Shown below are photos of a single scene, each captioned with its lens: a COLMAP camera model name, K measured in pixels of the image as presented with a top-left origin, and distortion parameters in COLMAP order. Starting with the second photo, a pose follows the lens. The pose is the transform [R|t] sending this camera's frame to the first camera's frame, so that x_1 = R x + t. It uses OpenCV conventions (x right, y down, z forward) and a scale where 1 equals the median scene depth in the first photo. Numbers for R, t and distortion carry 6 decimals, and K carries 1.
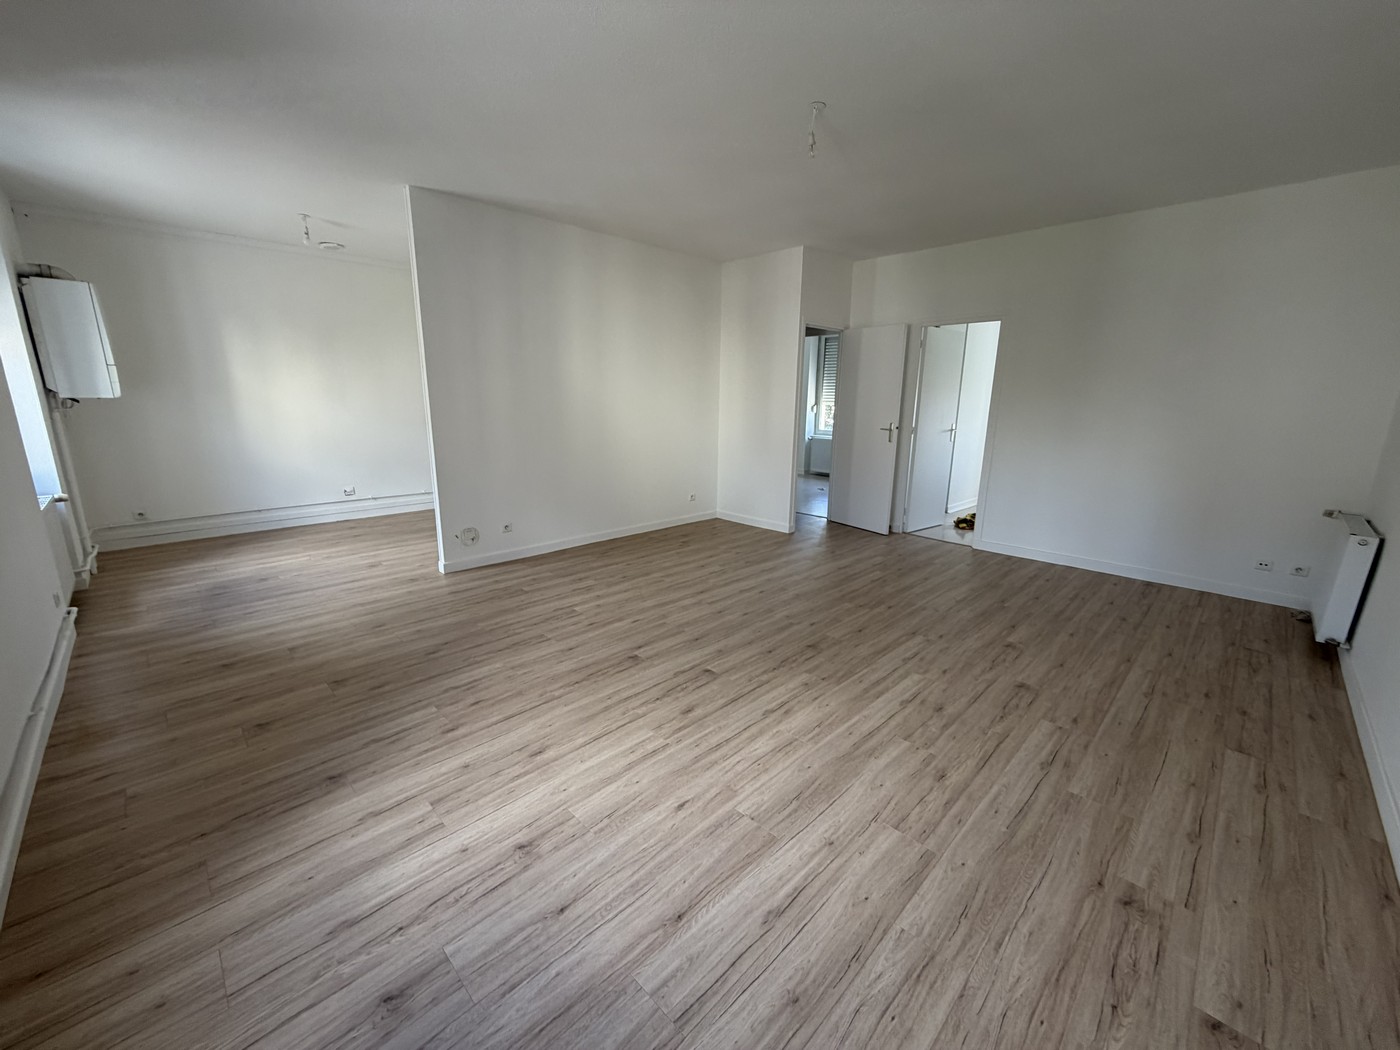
lens RADIAL K [[556.4, 0, 695.3], [0, 556.4, 522.0], [0, 0, 1]] dist [-0.000697, -0.000104]
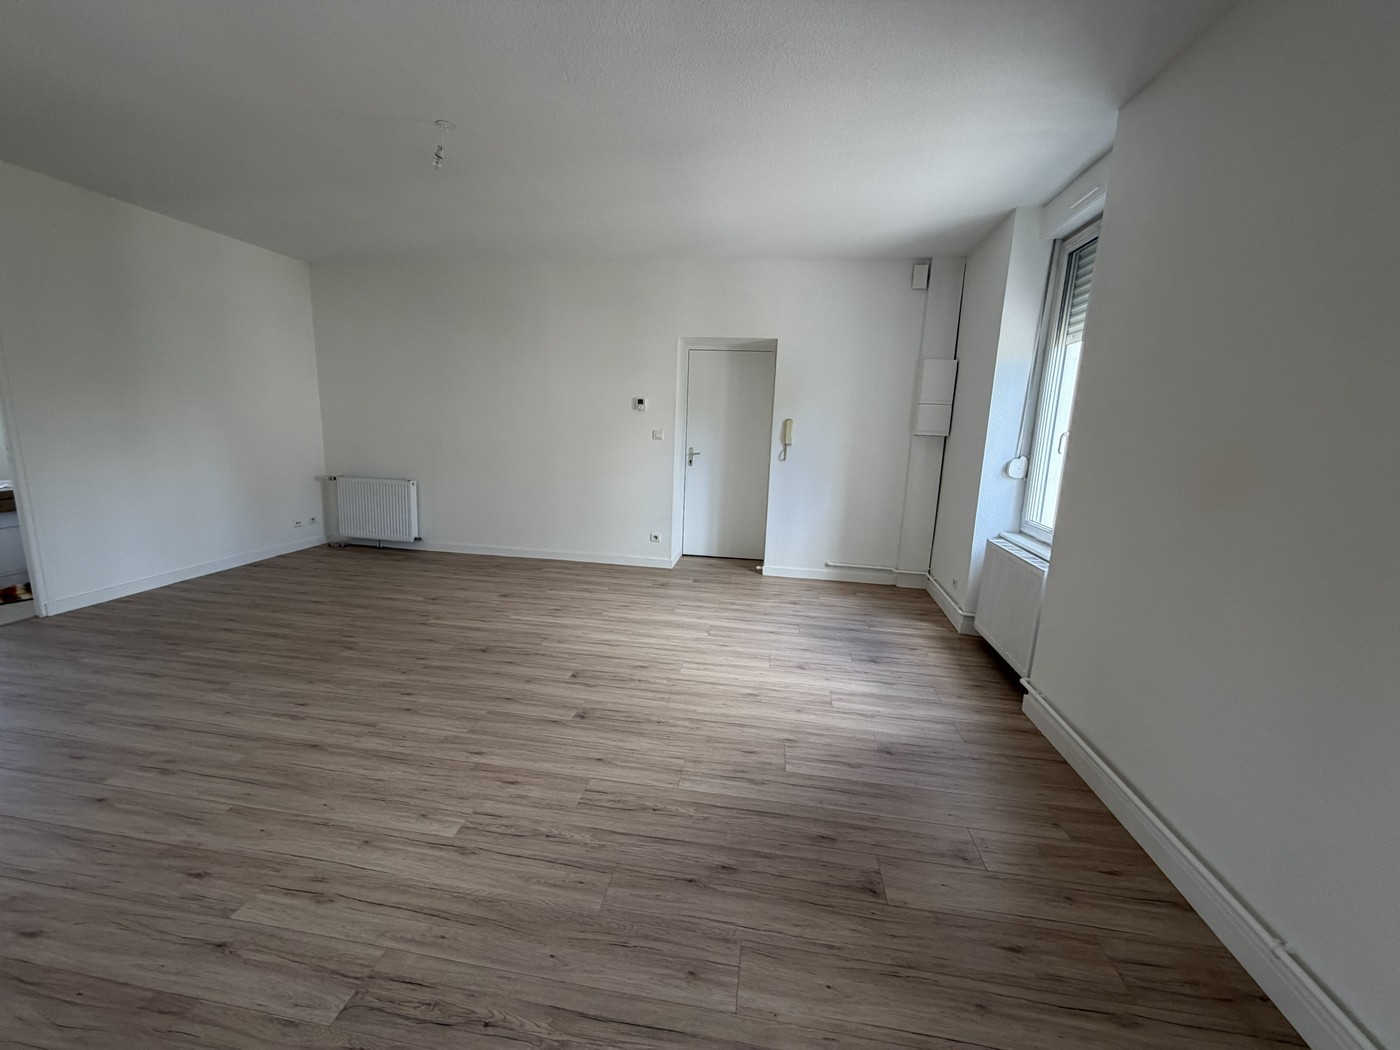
lens RADIAL K [[556.4, 0, 695.3], [0, 556.4, 522.0], [0, 0, 1]] dist [-0.000697, -0.000104]
pose [[-0.596055, -0.177541, 0.783069, -1.013306], [0.136425, 0.938676, 0.316664, -0.354483], [-0.791269, 0.295580, -0.535281, 1.472725]]
